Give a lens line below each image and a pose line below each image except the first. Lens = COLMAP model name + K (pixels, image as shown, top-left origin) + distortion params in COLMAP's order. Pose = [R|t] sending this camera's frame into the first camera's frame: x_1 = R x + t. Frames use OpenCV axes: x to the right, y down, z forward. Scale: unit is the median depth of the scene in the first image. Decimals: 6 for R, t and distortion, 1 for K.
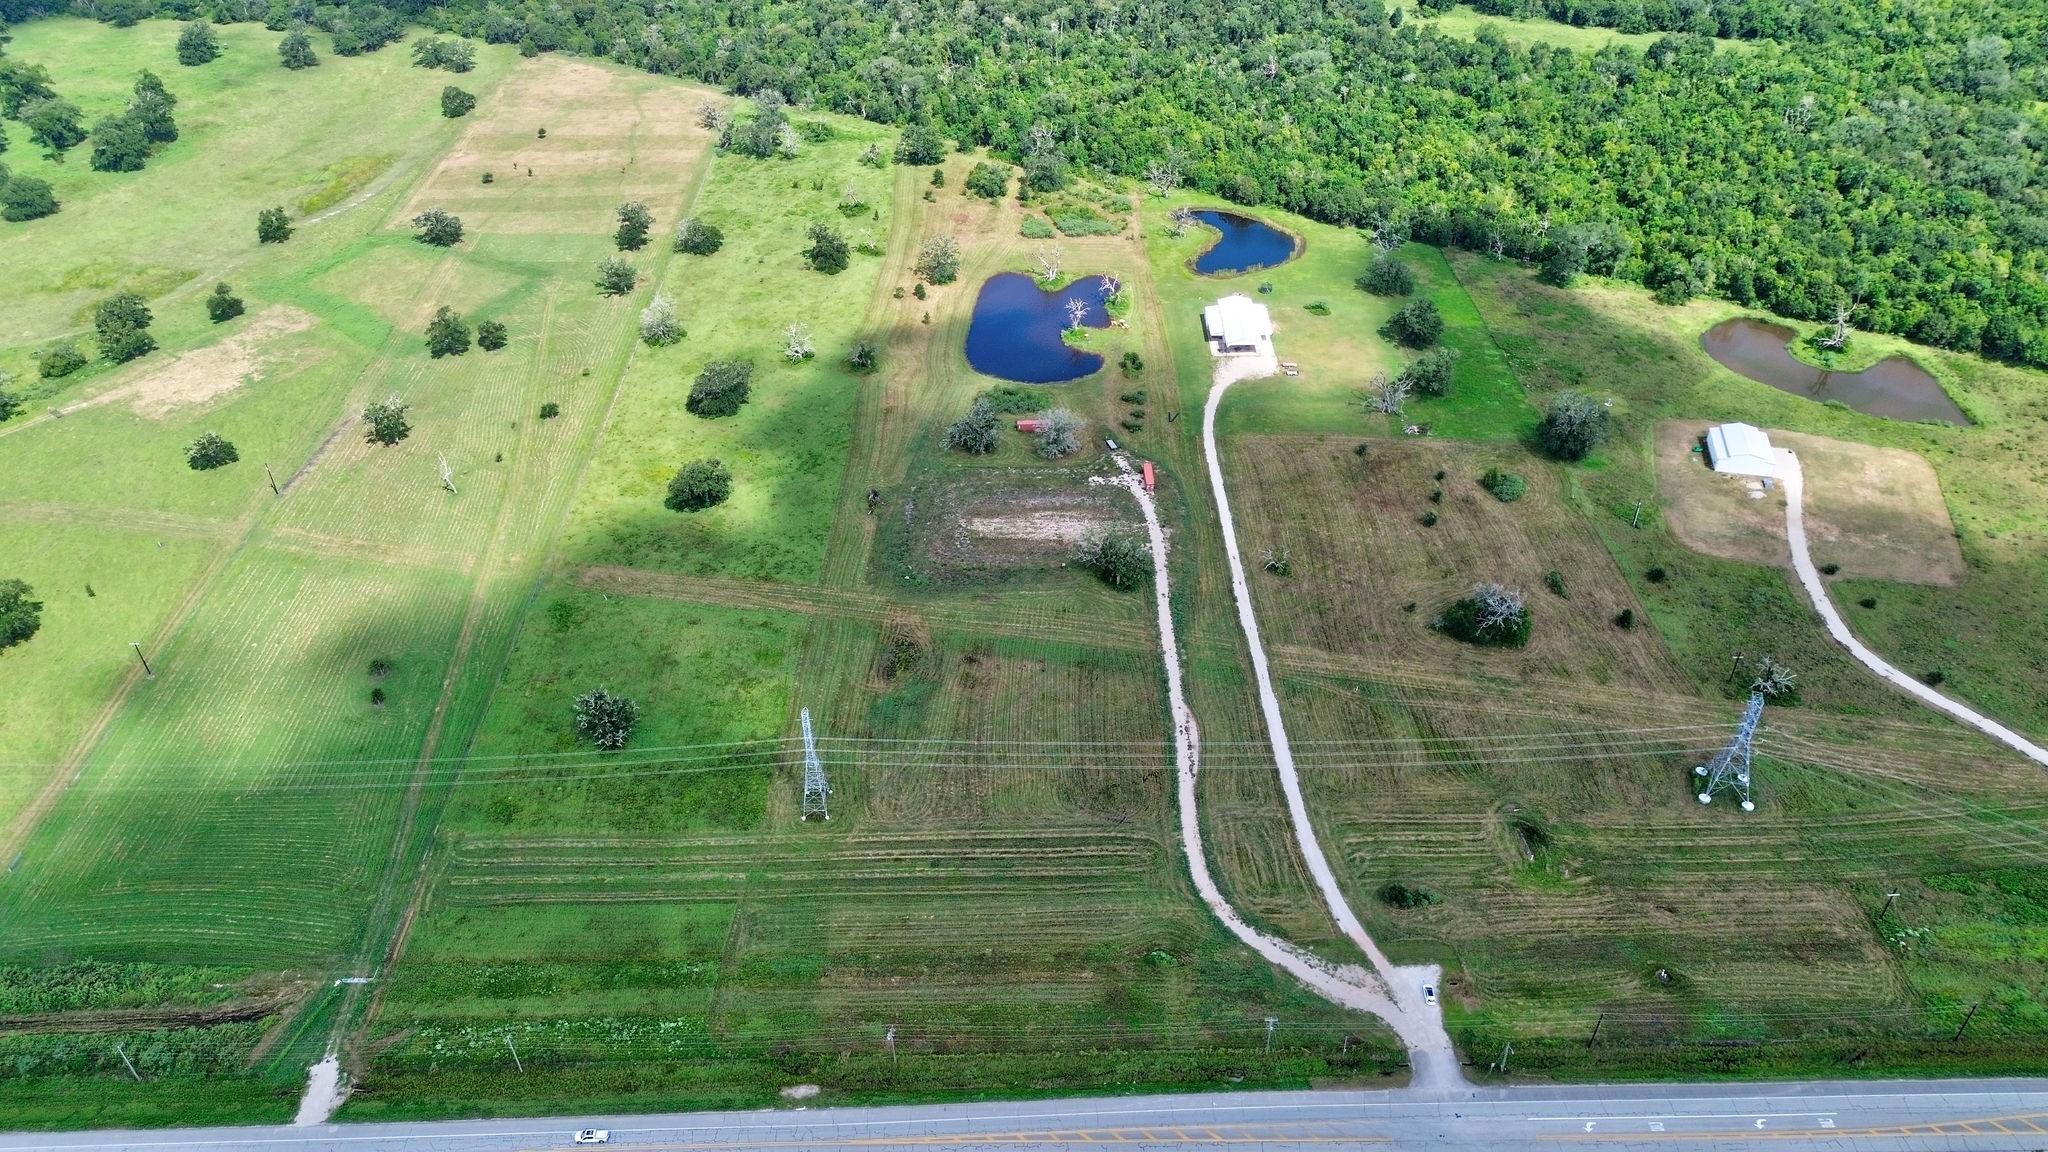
lens RADIAL K [[1446.1, 0, 1016.9], [0, 1446.1, 579.3], [0, 0, 1]] dist [0.054703, -0.046335]
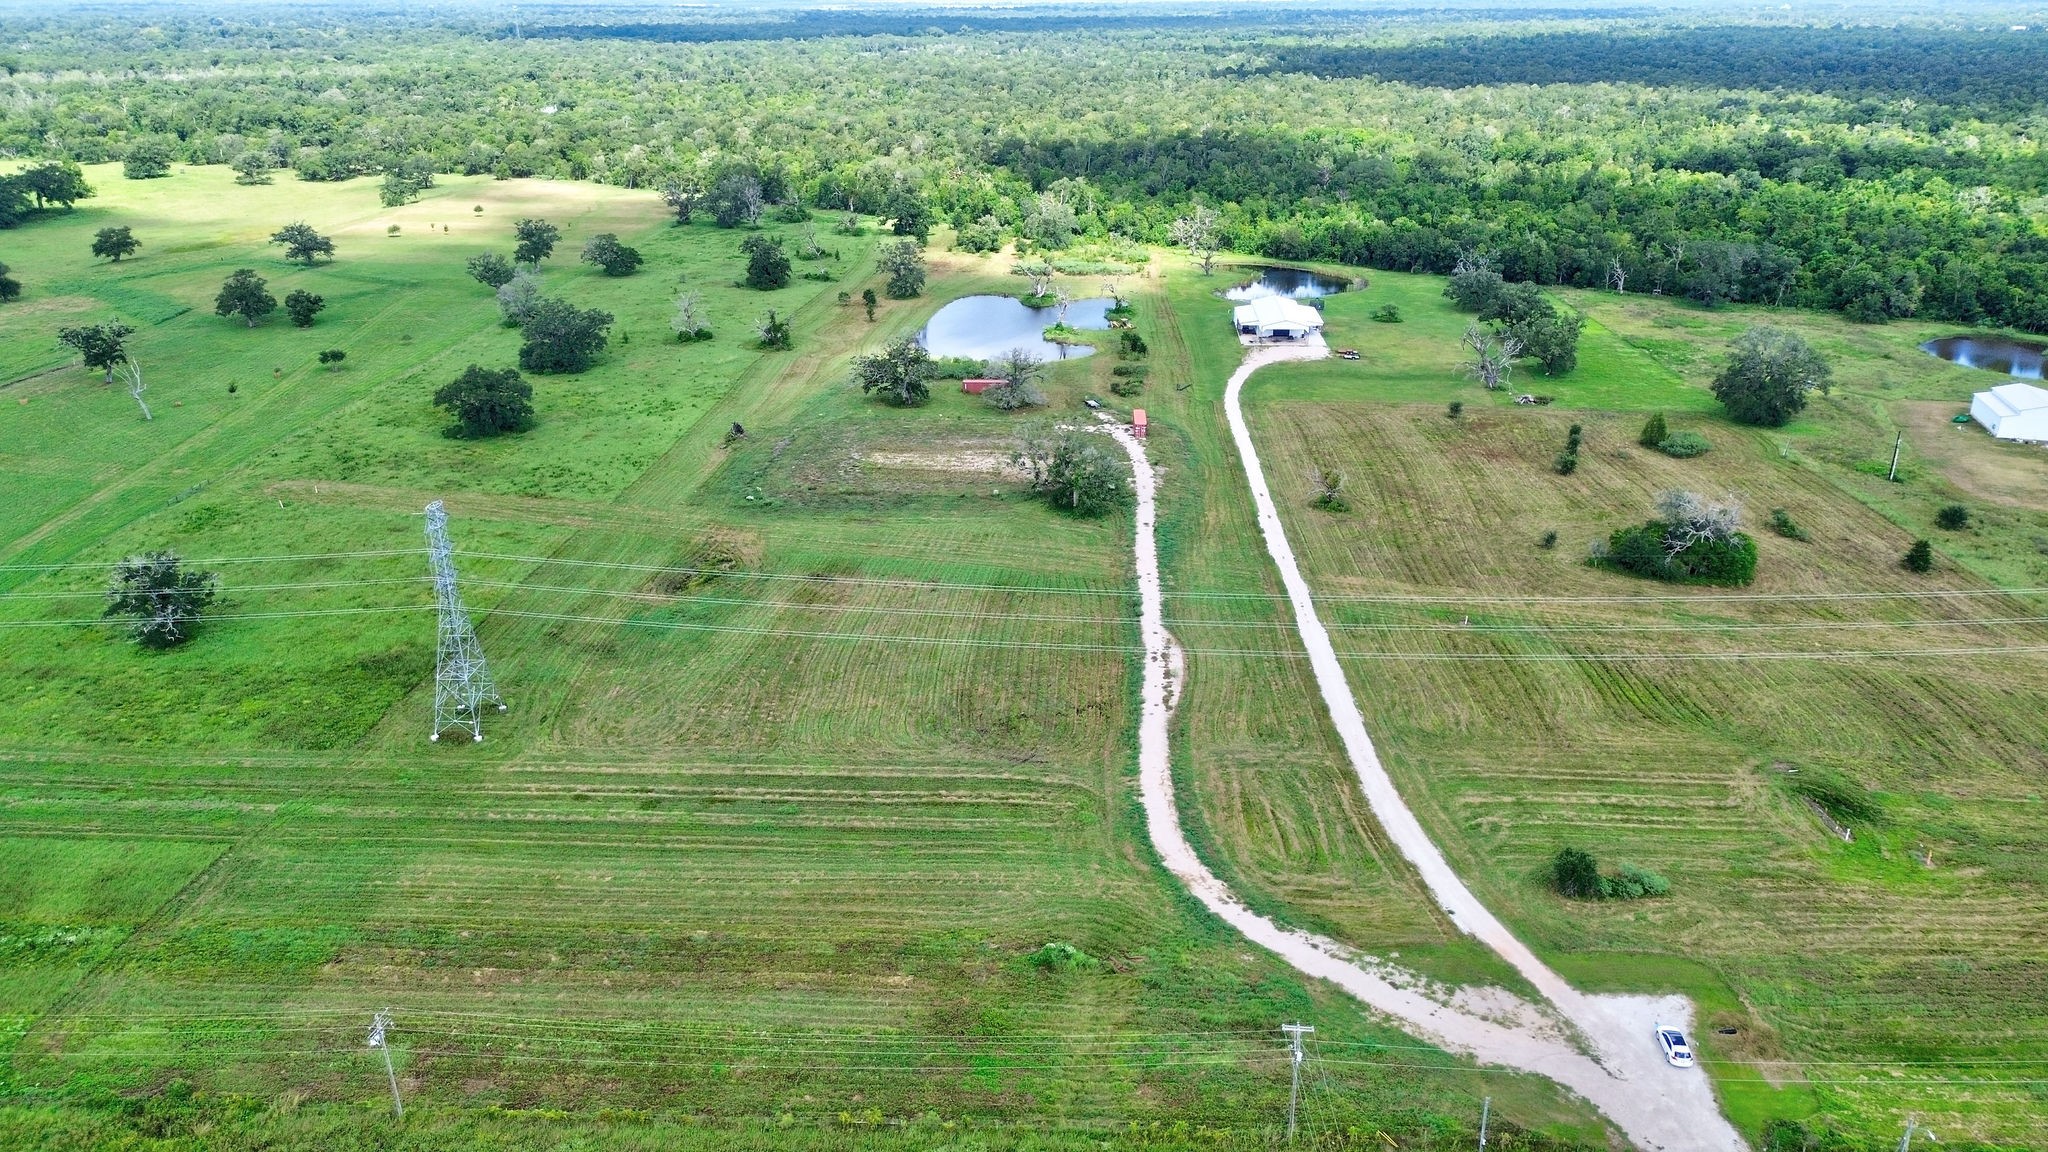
lens RADIAL K [[1446.1, 0, 1019.5], [0, 1446.1, 589.4], [0, 0, 1]] dist [0.054703, -0.046335]
pose [[0.998289, 0.032199, -0.048808, 0.078471], [-0.043514, 0.966675, -0.252282, 0.200815], [0.039058, 0.253974, 0.966422, 0.398400]]
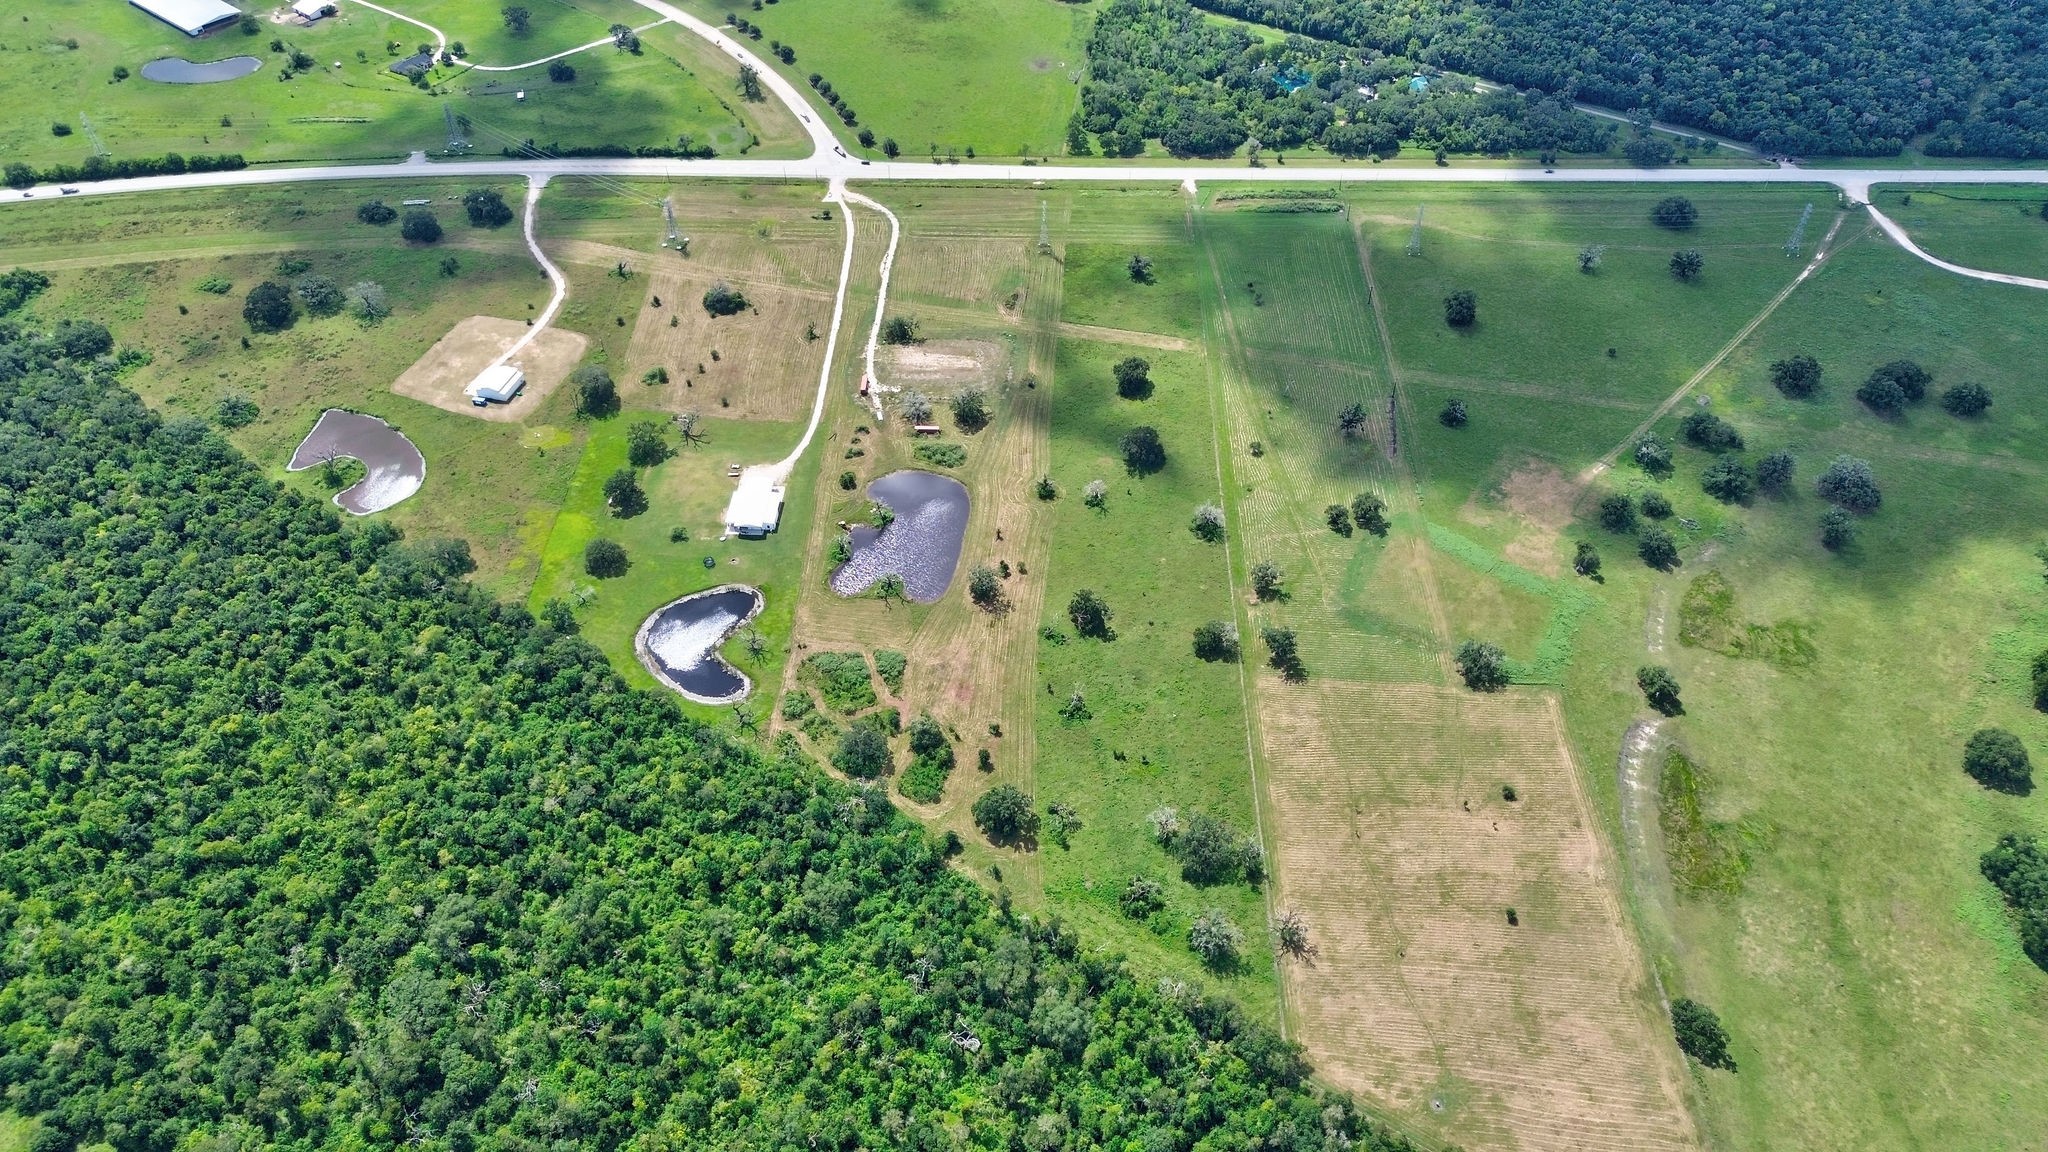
lens RADIAL K [[1446.1, 0, 1033.0], [0, 1446.1, 569.8], [0, 0, 1]] dist [0.054703, -0.046335]
pose [[-0.999342, -0.012783, 0.033952, -0.178607], [0.031580, 0.154125, 0.987547, -1.855343], [-0.017857, 0.987969, -0.153620, 1.627322]]
